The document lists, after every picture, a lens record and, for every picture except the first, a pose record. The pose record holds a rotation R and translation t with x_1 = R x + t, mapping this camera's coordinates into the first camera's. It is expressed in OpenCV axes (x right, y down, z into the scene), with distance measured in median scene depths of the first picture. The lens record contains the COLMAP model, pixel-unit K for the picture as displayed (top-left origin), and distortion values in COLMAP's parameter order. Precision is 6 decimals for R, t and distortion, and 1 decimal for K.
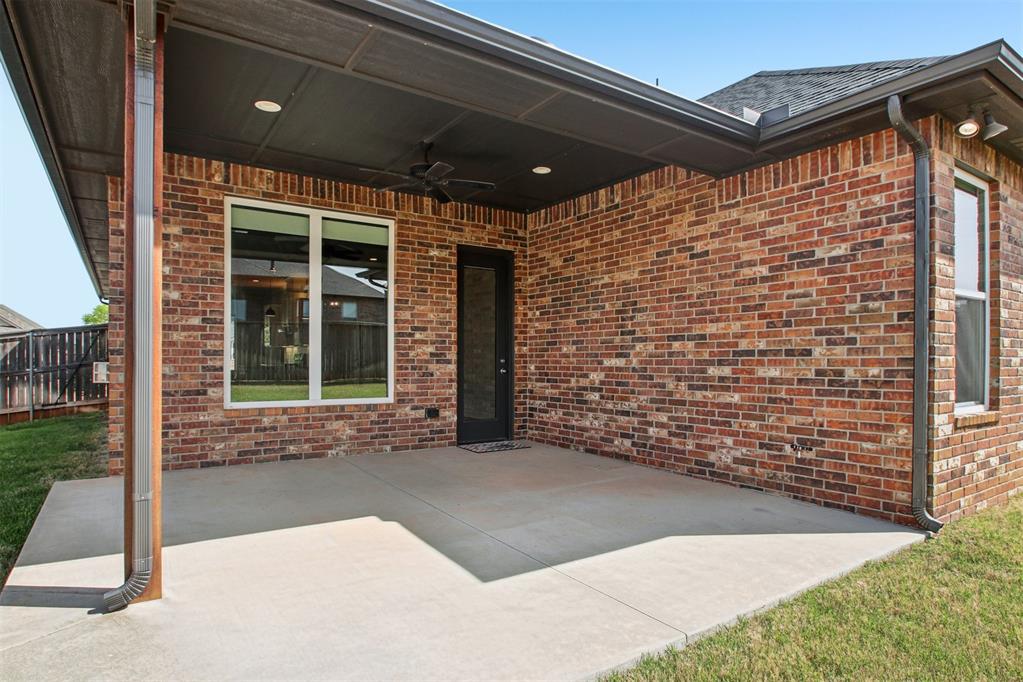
lens RADIAL K [[587.1, 0, 530.7], [0, 587.1, 359.8], [0, 0, 1]] dist [-0.015674, -0.006083]
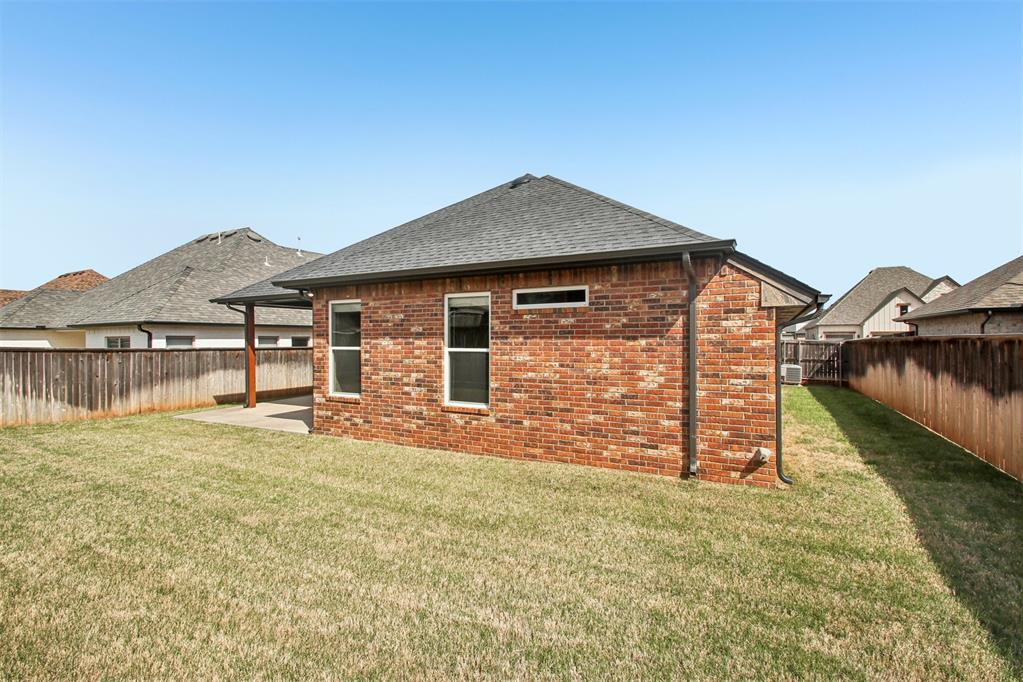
lens RADIAL K [[490.3, 0, 520.5], [0, 490.3, 343.2], [0, 0, 1]] dist [0.006096, -0.007237]
pose [[0.465236, 0.002704, -0.885183, 2.195063], [-0.000032, 0.999995, 0.003039, -0.106303], [0.885187, -0.001386, 0.465234, 0.512136]]
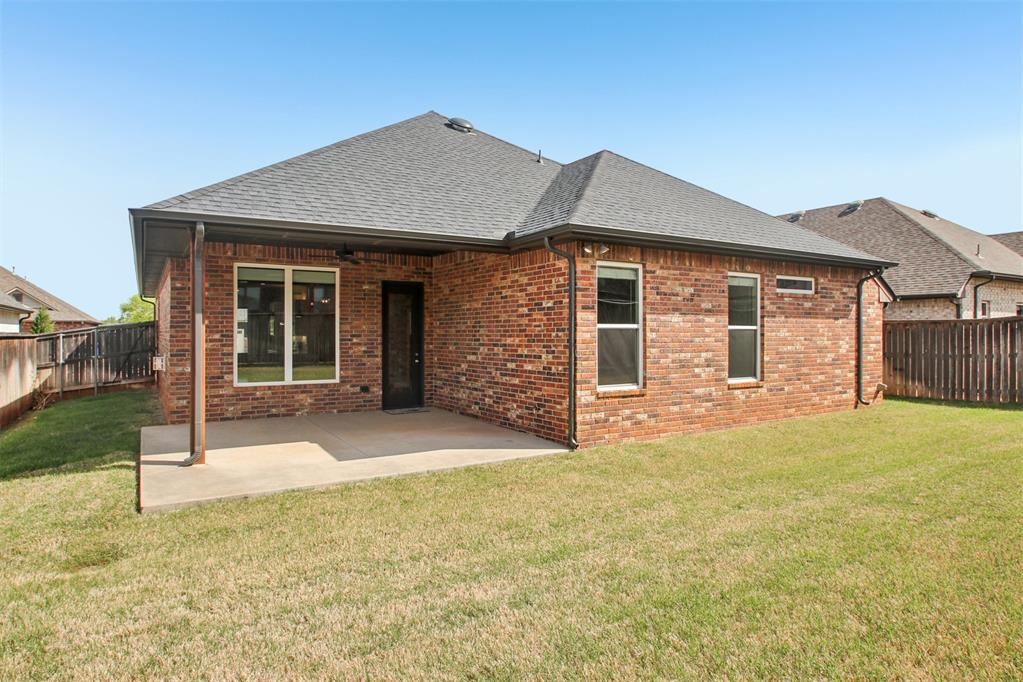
lens RADIAL K [[587.1, 0, 521.0], [0, 587.1, 332.1], [0, 0, 1]] dist [-0.015674, -0.006083]
pose [[0.999257, -0.003655, -0.038368, 0.382519], [0.003484, 0.999984, -0.004540, -0.065861], [0.038384, 0.004403, 0.999253, -0.679713]]
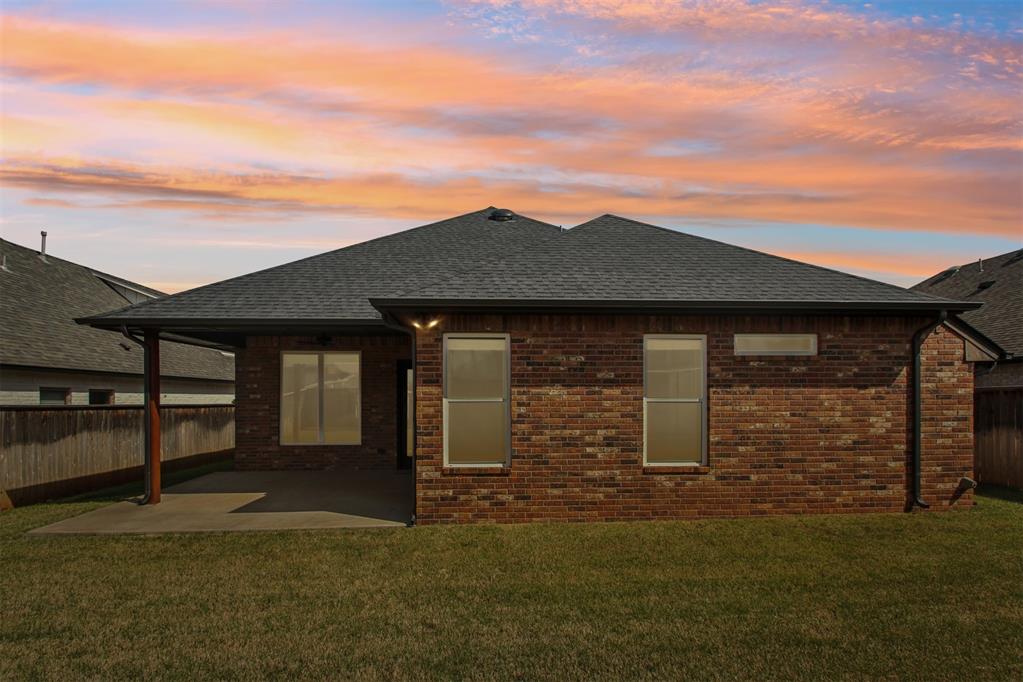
lens RADIAL K [[490.3, 0, 502.2], [0, 490.3, 398.6], [0, 0, 1]] dist [0.006096, -0.007237]
pose [[0.861823, -0.005900, -0.507174, 1.184264], [0.003498, 0.999978, -0.005690, -0.082439], [0.507196, 0.003130, 0.861825, -0.193888]]
